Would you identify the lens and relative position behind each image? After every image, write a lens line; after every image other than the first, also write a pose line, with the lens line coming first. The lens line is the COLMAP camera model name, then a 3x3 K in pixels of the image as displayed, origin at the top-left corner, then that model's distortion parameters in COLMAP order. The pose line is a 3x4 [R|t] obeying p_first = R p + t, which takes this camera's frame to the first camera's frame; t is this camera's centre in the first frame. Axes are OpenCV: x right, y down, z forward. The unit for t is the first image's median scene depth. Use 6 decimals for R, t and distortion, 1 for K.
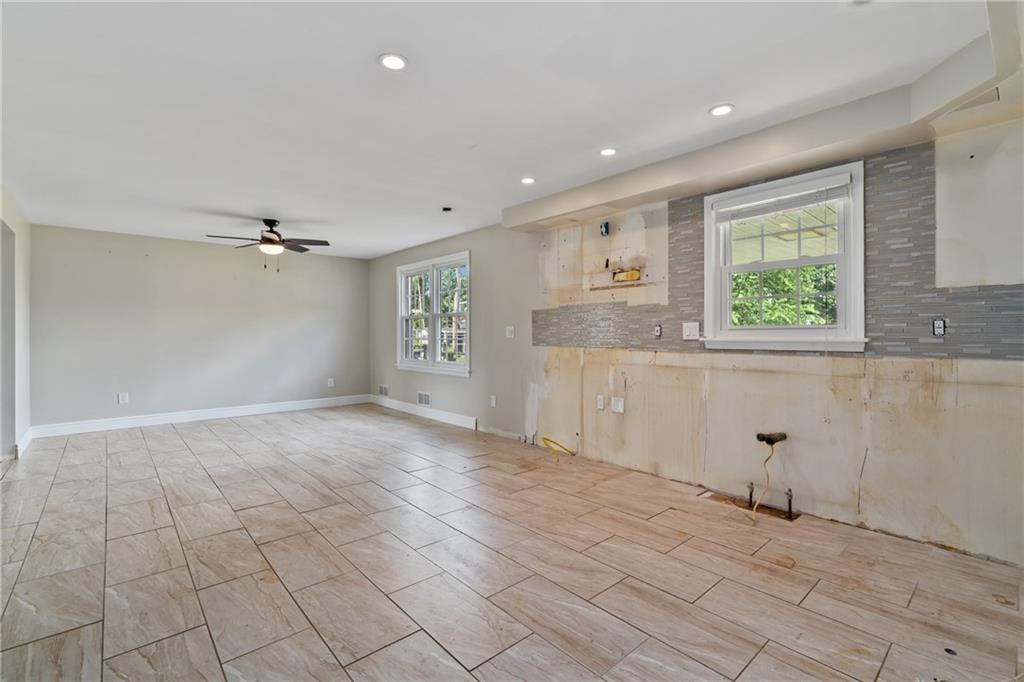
lens RADIAL K [[457.3, 0, 510.5], [0, 457.3, 333.4], [0, 0, 1]] dist [-0.012734, 0.000035]
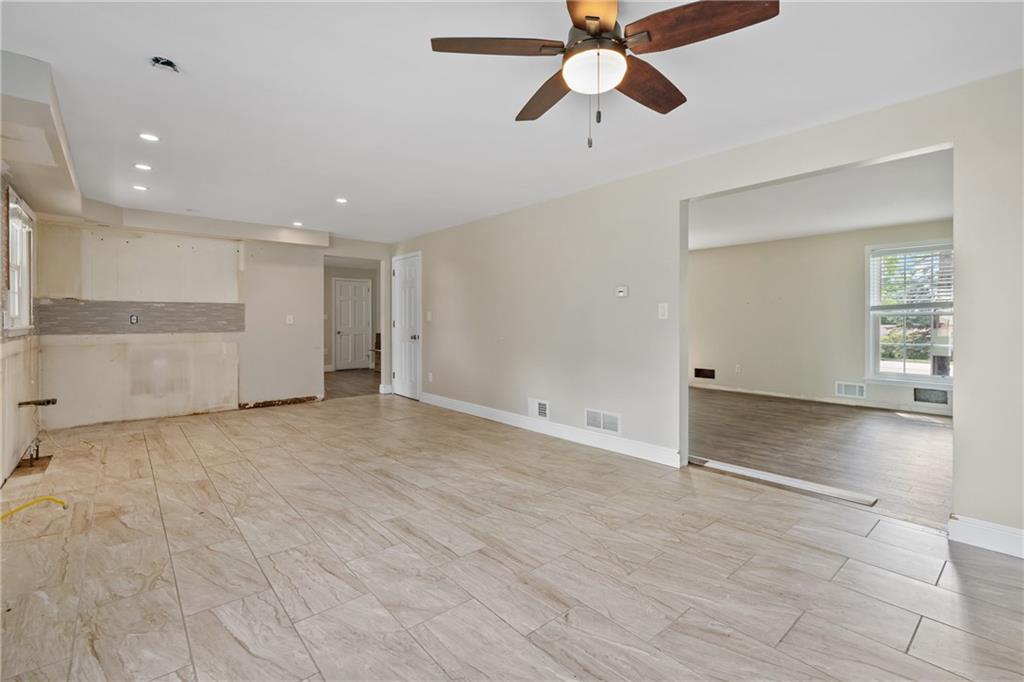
lens RADIAL K [[457.3, 0, 510.5], [0, 457.3, 333.4], [0, 0, 1]] dist [-0.012734, 0.000035]
pose [[-0.999938, 0.002320, 0.010888, -0.679253], [0.002539, 0.999794, 0.020127, 0.008511], [-0.010839, 0.020153, -0.999738, 1.971630]]
